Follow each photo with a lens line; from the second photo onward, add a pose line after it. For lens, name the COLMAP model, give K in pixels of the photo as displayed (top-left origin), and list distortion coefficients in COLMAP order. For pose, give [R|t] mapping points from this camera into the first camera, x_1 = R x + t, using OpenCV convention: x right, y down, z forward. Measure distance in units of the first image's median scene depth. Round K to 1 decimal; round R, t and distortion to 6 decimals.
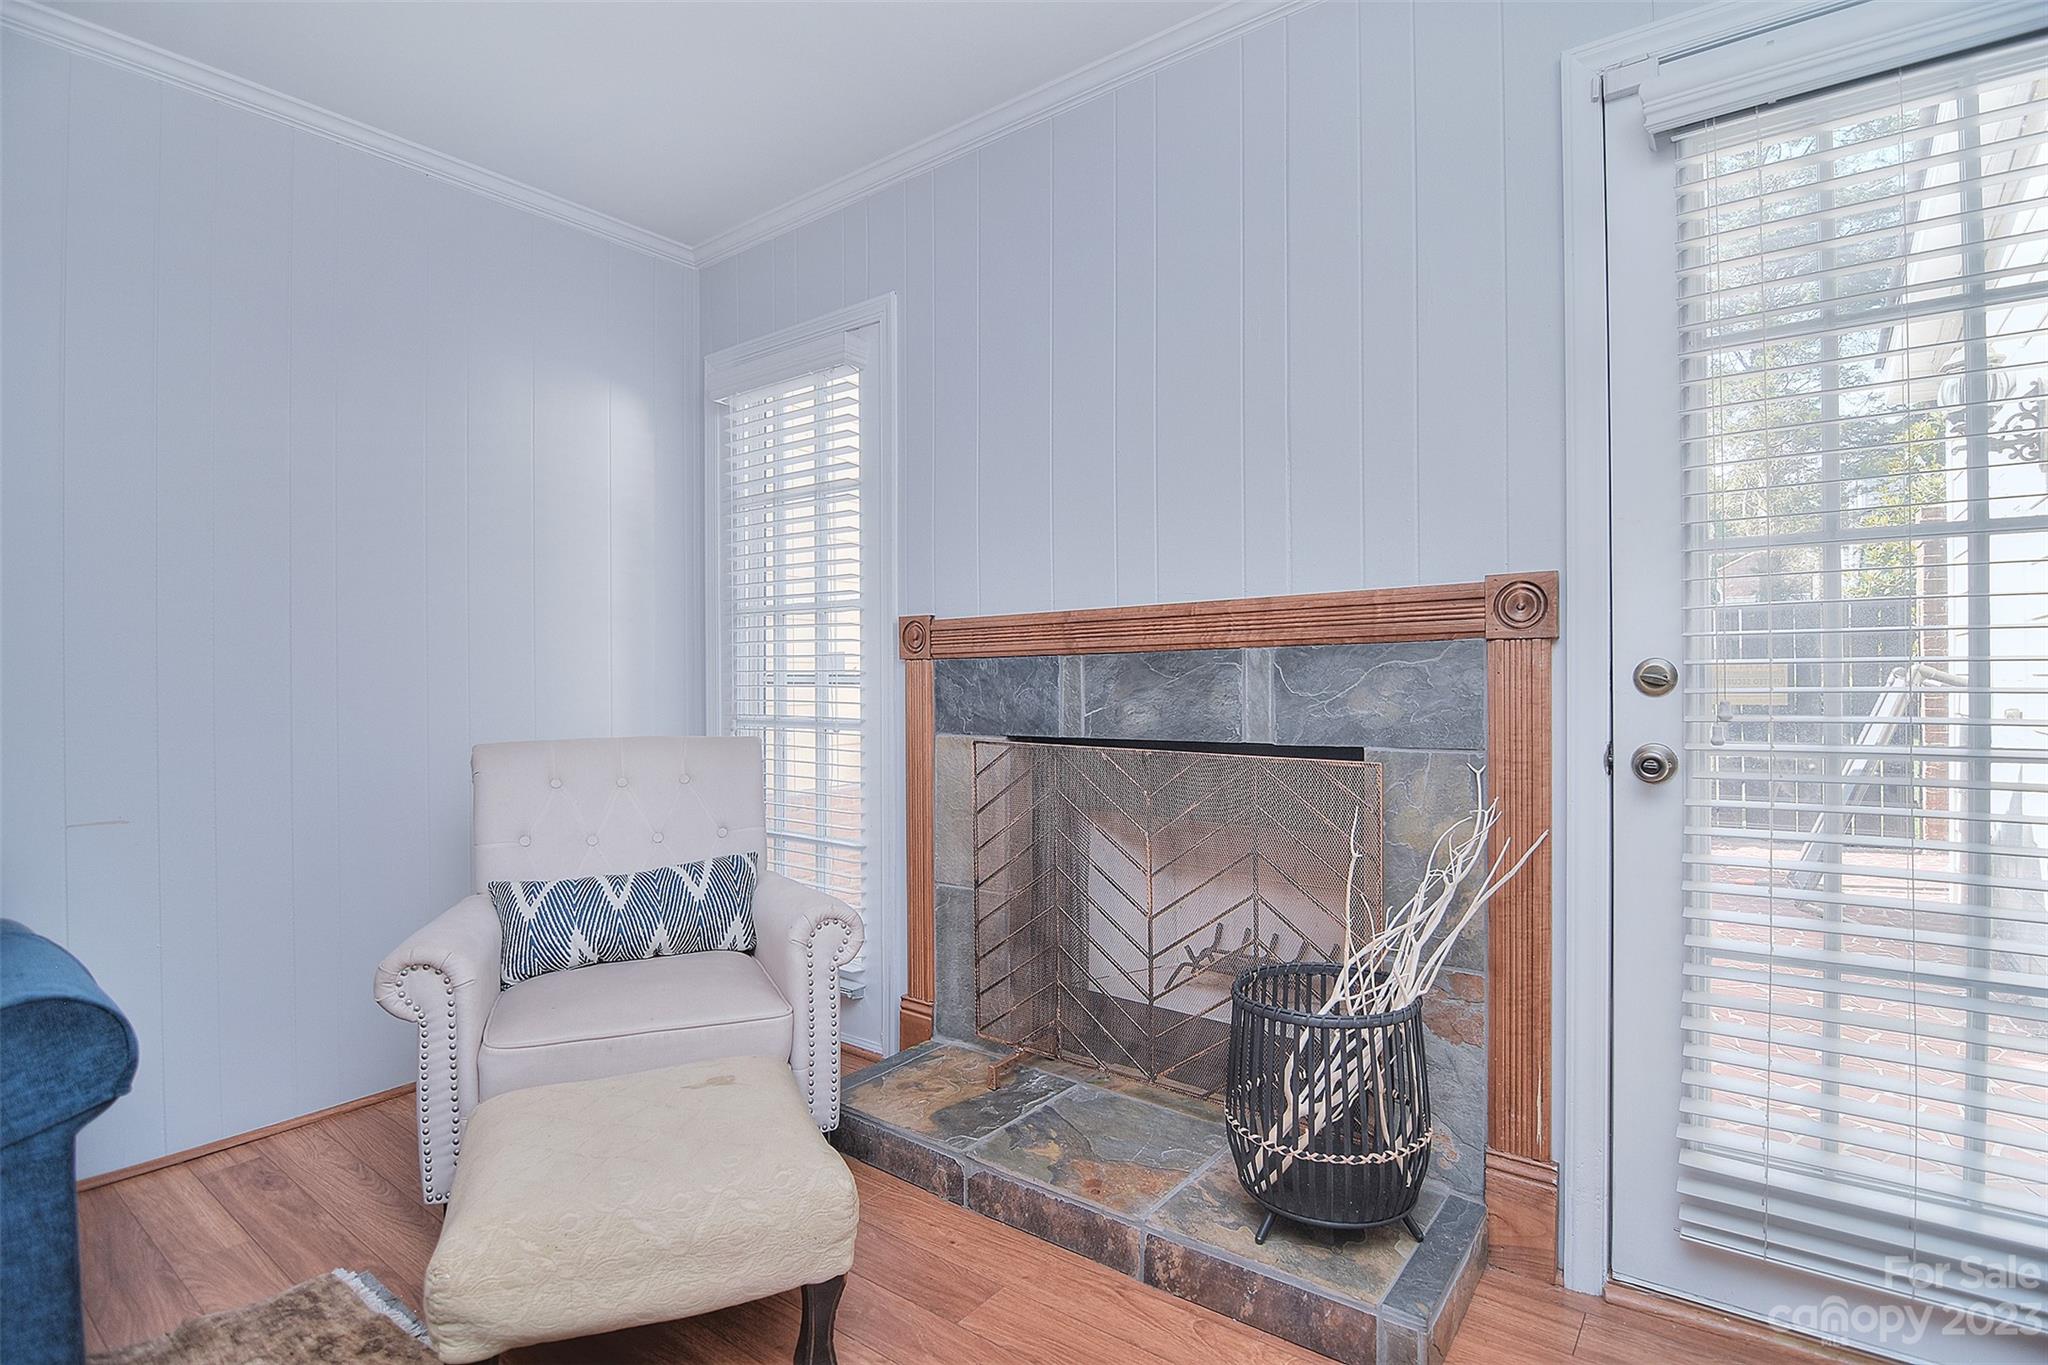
lens RADIAL K [[993.3, 0, 1021.0], [0, 993.3, 704.1], [0, 0, 1]] dist [-0.006013, -0.009244]
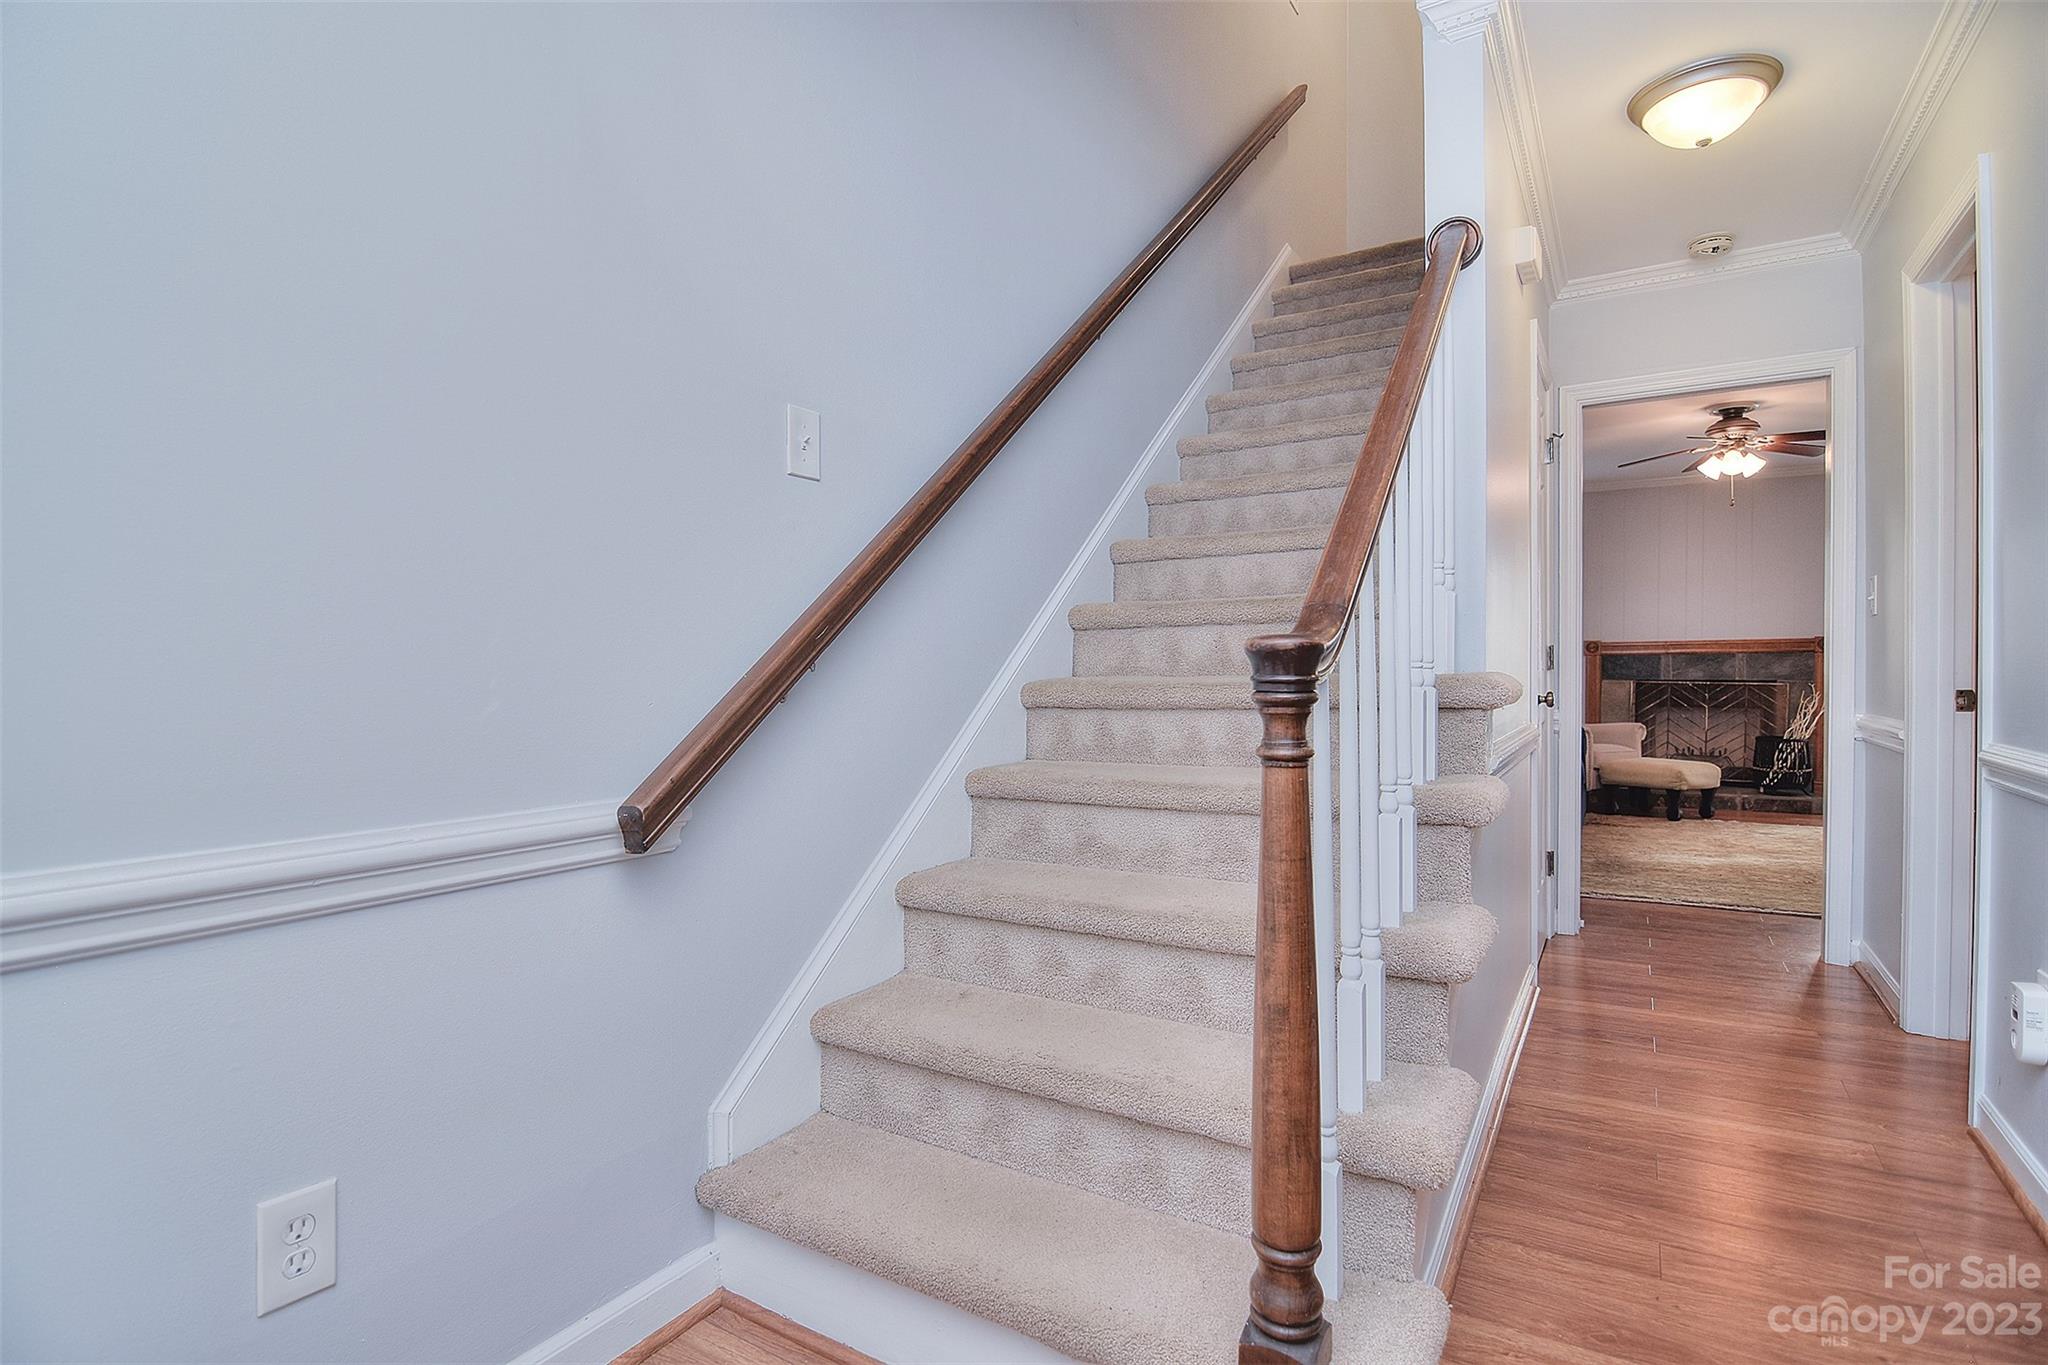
lens RADIAL K [[993.3, 0, 1026.1], [0, 993.3, 692.9], [0, 0, 1]] dist [-0.006013, -0.009244]
pose [[0.995120, -0.003421, 0.098617, -2.687358], [0.003016, 0.999986, 0.004247, 0.062539], [-0.098630, -0.003929, 0.995116, -2.304527]]
